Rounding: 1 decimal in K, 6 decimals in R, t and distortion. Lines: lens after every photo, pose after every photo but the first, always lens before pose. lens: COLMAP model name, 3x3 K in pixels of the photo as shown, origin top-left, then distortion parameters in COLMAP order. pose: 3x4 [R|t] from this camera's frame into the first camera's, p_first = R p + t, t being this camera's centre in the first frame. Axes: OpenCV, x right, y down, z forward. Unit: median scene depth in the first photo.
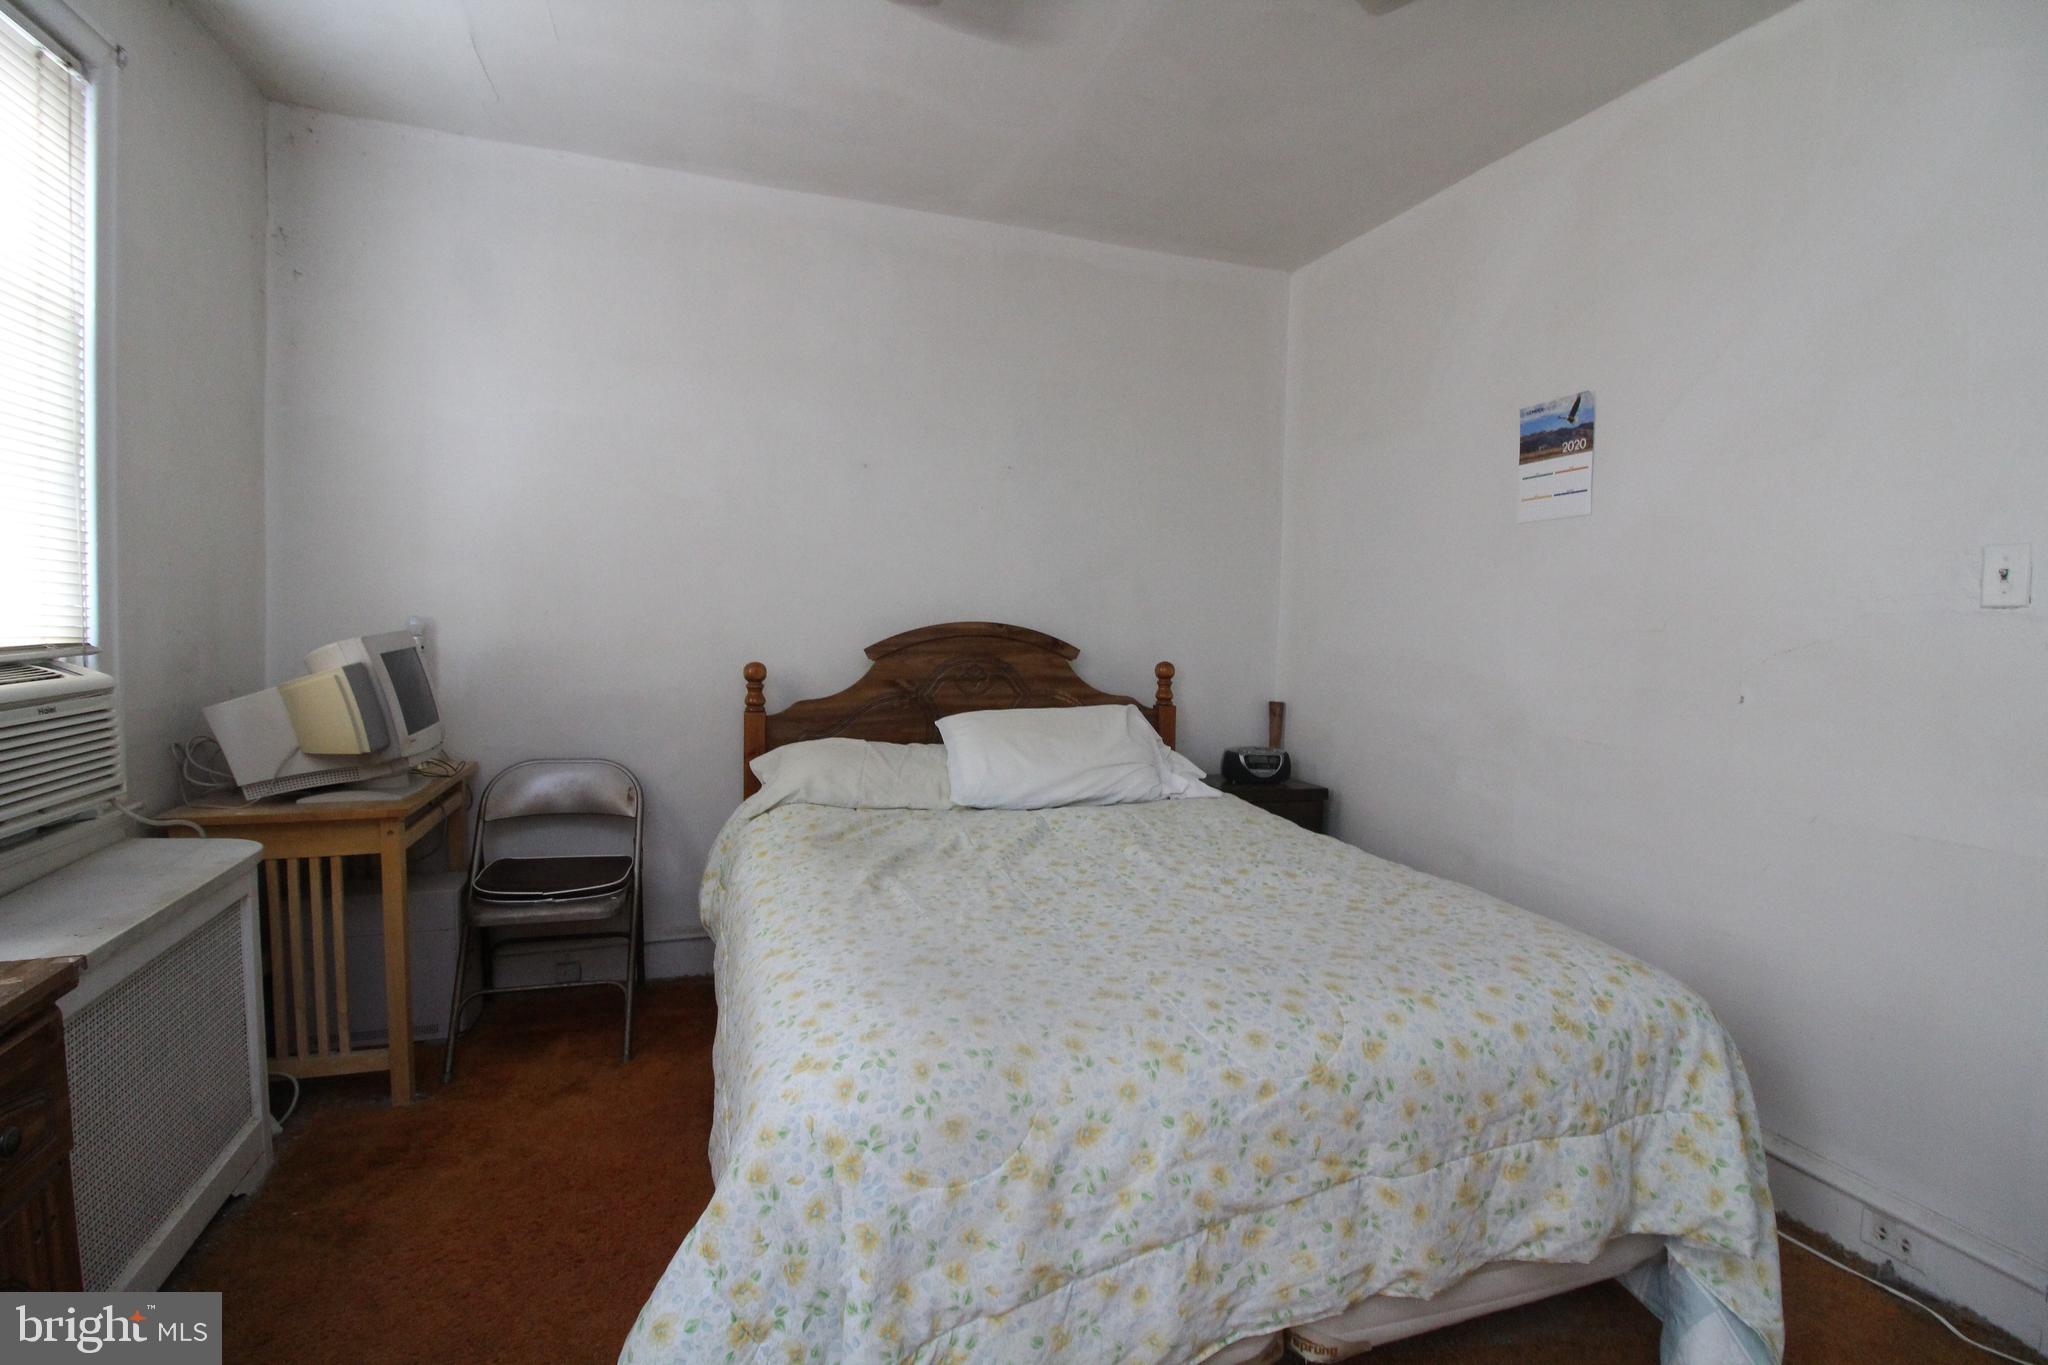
lens RADIAL K [[943.5, 0, 1029.6], [0, 943.5, 662.0], [0, 0, 1]] dist [-0.002668, -0.012221]
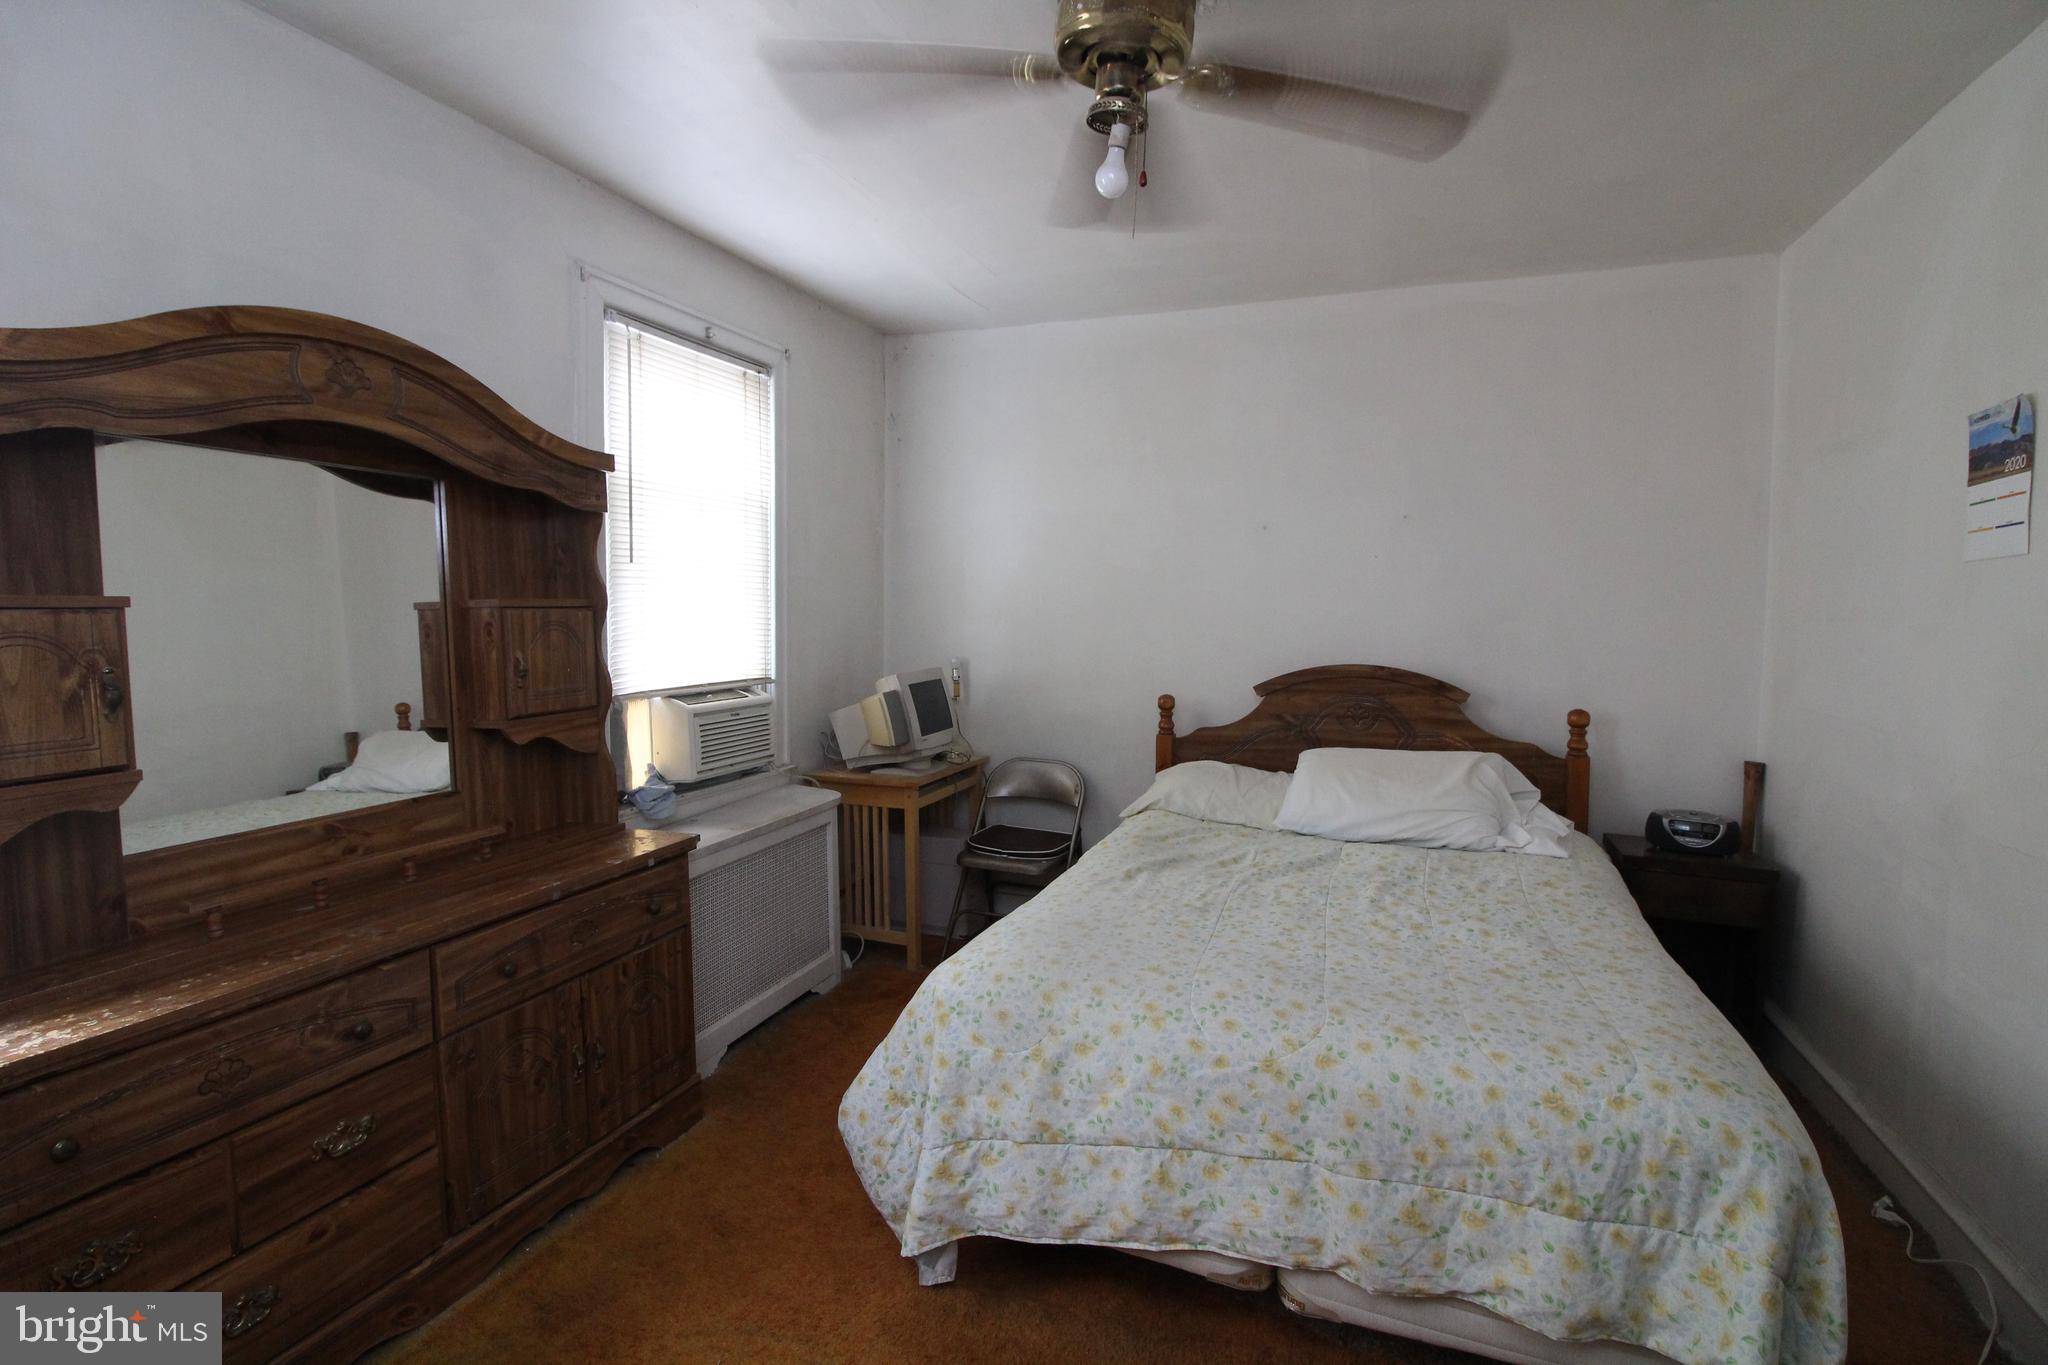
lens RADIAL K [[943.5, 0, 1033.5], [0, 943.5, 660.6], [0, 0, 1]] dist [-0.002668, -0.012221]
pose [[0.769052, 0.019271, -0.638896, 0.734472], [-0.024205, 0.999707, 0.001018, -0.082403], [0.638728, 0.014682, 0.769292, -0.151562]]
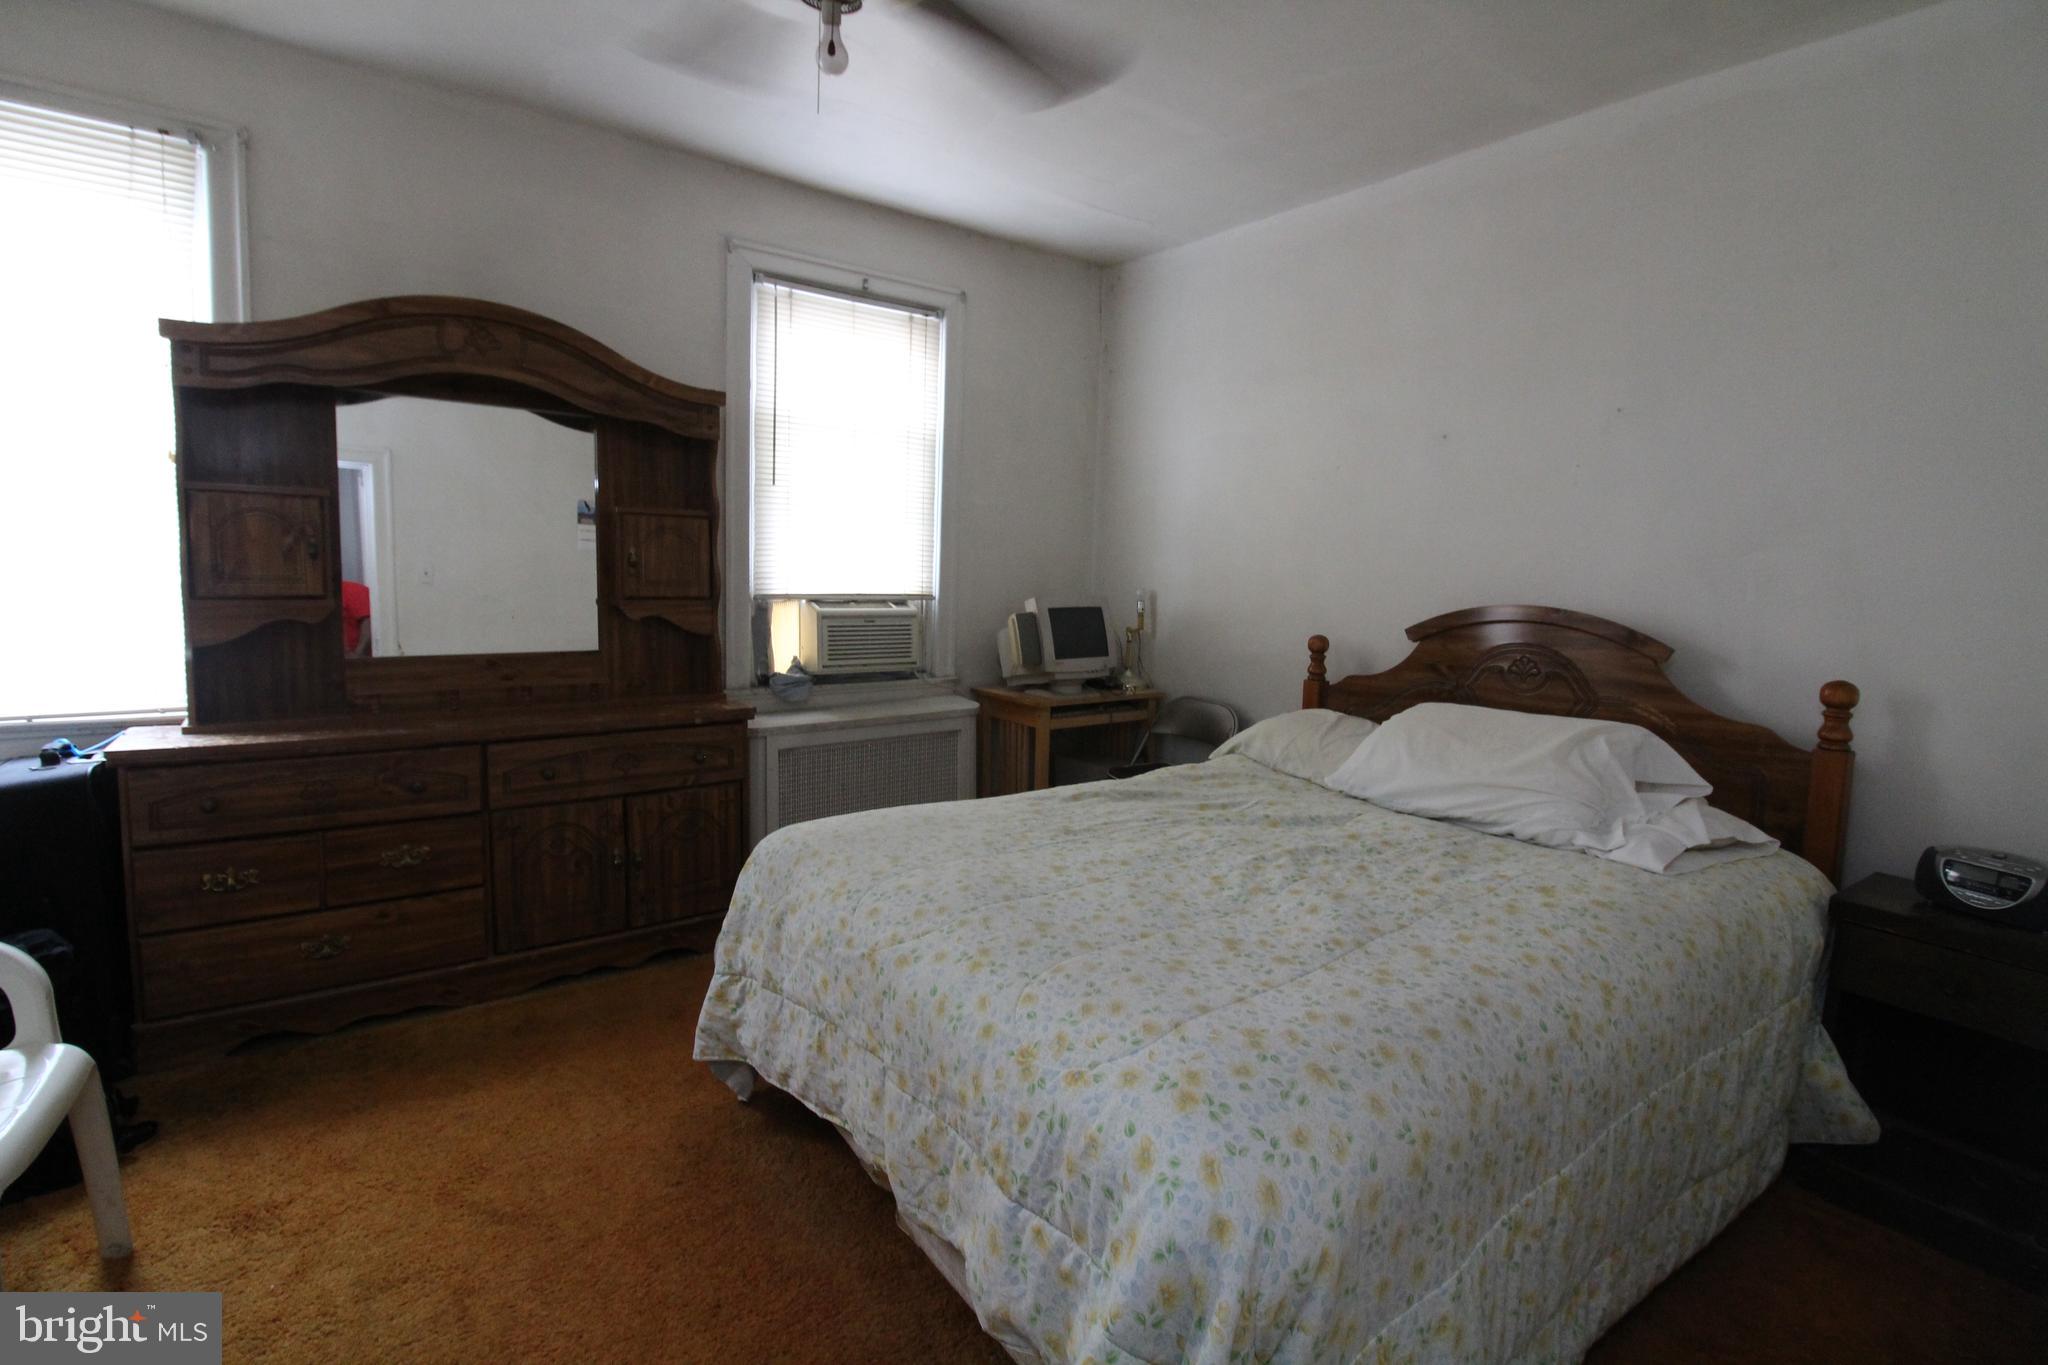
lens RADIAL K [[943.5, 0, 1034.4], [0, 943.5, 653.2], [0, 0, 1]] dist [-0.002668, -0.012221]
pose [[0.309252, 0.075337, -0.947991, 1.276598], [-0.076273, 0.995611, 0.054240, -0.025601], [0.947916, 0.055532, 0.313641, 0.681231]]
